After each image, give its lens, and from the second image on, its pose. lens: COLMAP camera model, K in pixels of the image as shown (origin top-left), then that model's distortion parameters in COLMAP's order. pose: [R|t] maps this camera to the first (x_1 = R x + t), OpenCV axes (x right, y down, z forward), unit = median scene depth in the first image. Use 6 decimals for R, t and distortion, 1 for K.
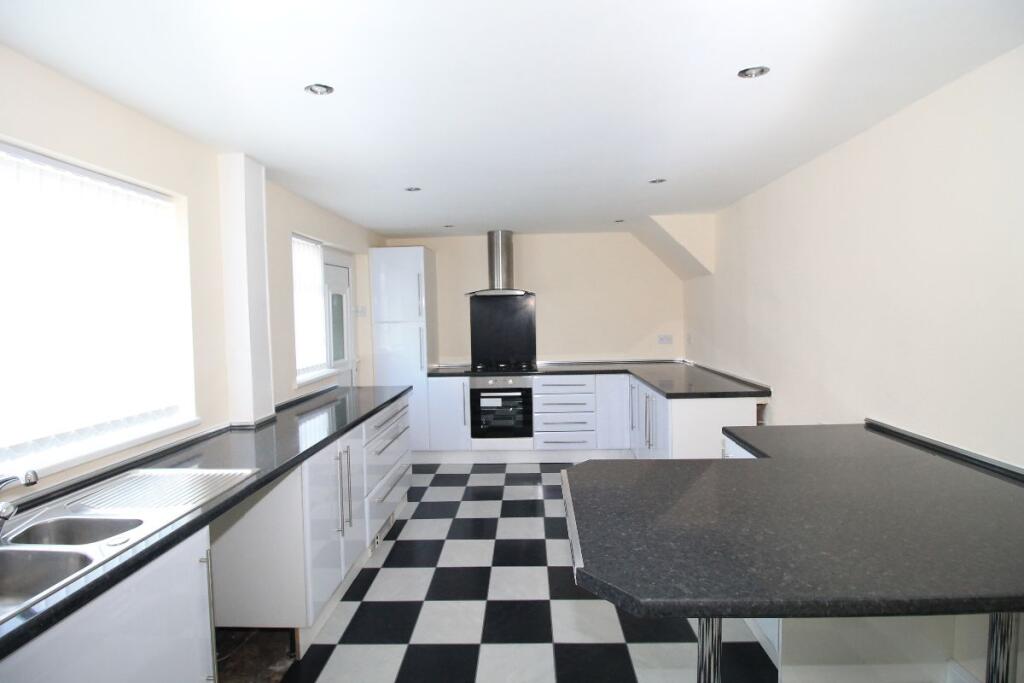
lens RADIAL K [[477.8, 0, 521.0], [0, 477.8, 328.1], [0, 0, 1]] dist [-0.001229, -0.000588]
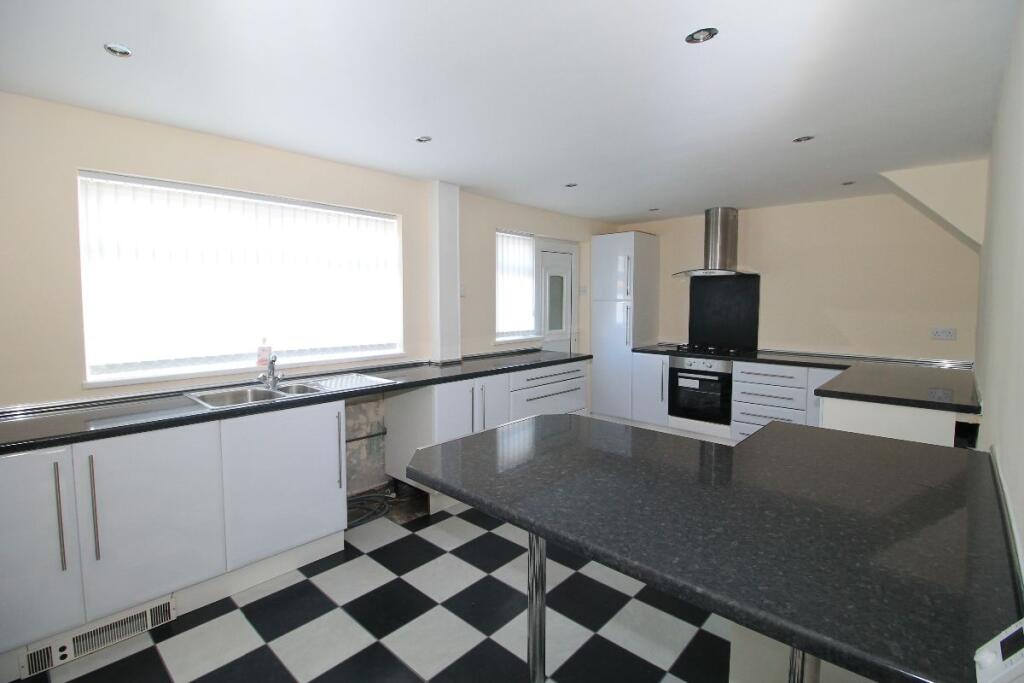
lens RADIAL K [[477.8, 0, 521.0], [0, 477.8, 328.1], [0, 0, 1]] dist [-0.001229, -0.000588]
pose [[0.761486, 0.062502, -0.645161, 0.309428], [-0.040159, 0.997977, 0.049283, 0.005116], [0.646936, -0.011619, 0.762456, 0.011712]]
